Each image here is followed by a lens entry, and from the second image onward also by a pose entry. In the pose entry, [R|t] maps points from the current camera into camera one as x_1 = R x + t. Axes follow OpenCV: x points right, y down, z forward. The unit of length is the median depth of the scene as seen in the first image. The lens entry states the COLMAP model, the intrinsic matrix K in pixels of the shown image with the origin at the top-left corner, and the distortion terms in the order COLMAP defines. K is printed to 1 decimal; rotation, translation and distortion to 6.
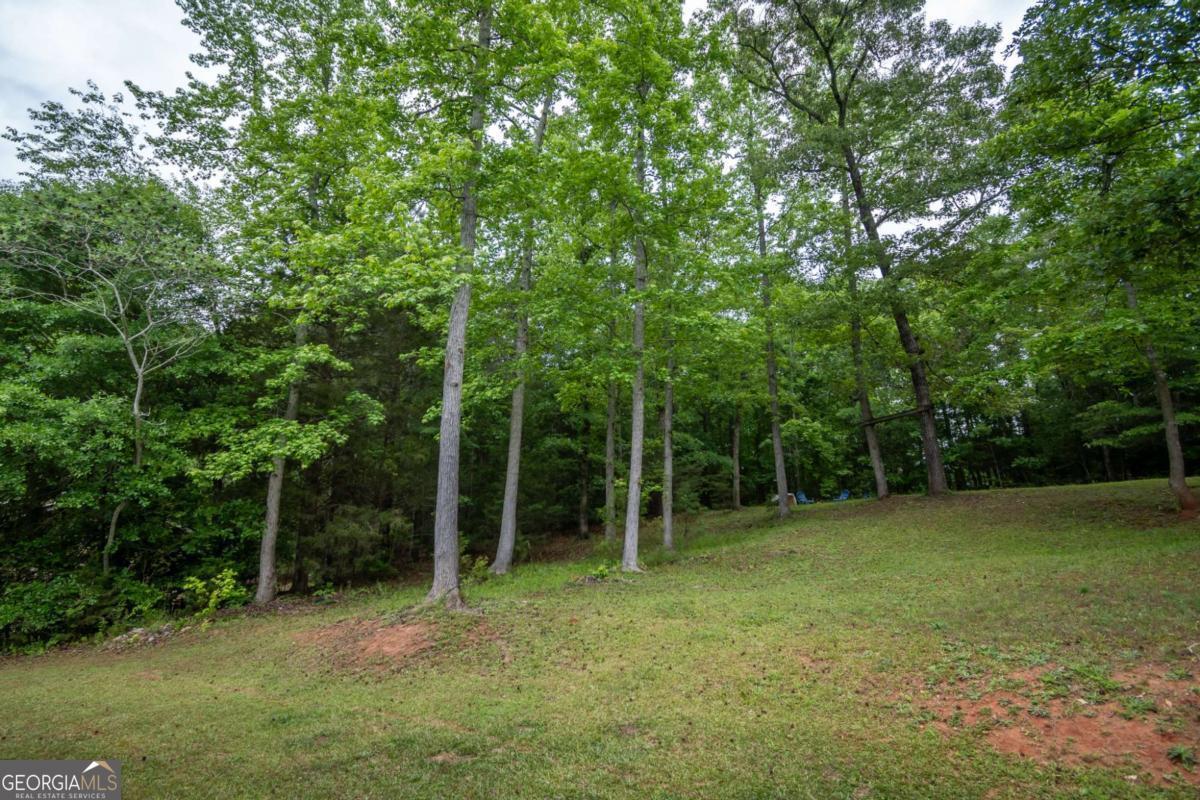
lens RADIAL K [[579.8, 0, 598.9], [0, 579.8, 369.6], [0, 0, 1]] dist [-0.001020, -0.000533]
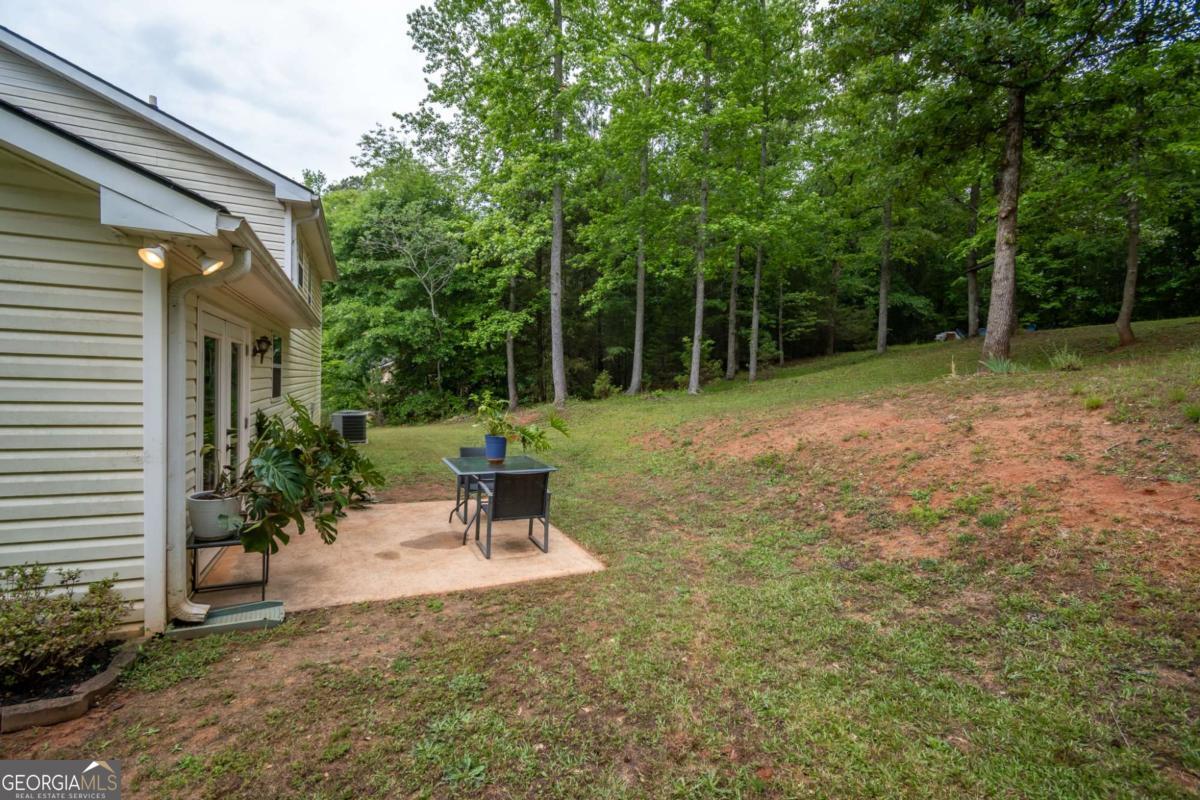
lens RADIAL K [[529.6, 0, 600.0], [0, 529.6, 400.0], [0, 0, 1]] dist [0.000721, -0.000687]
pose [[0.894542, 0.017823, -0.446629, 0.474681], [0.128732, 0.946596, 0.295609, -0.101364], [0.428045, -0.321930, 0.844475, -0.345897]]
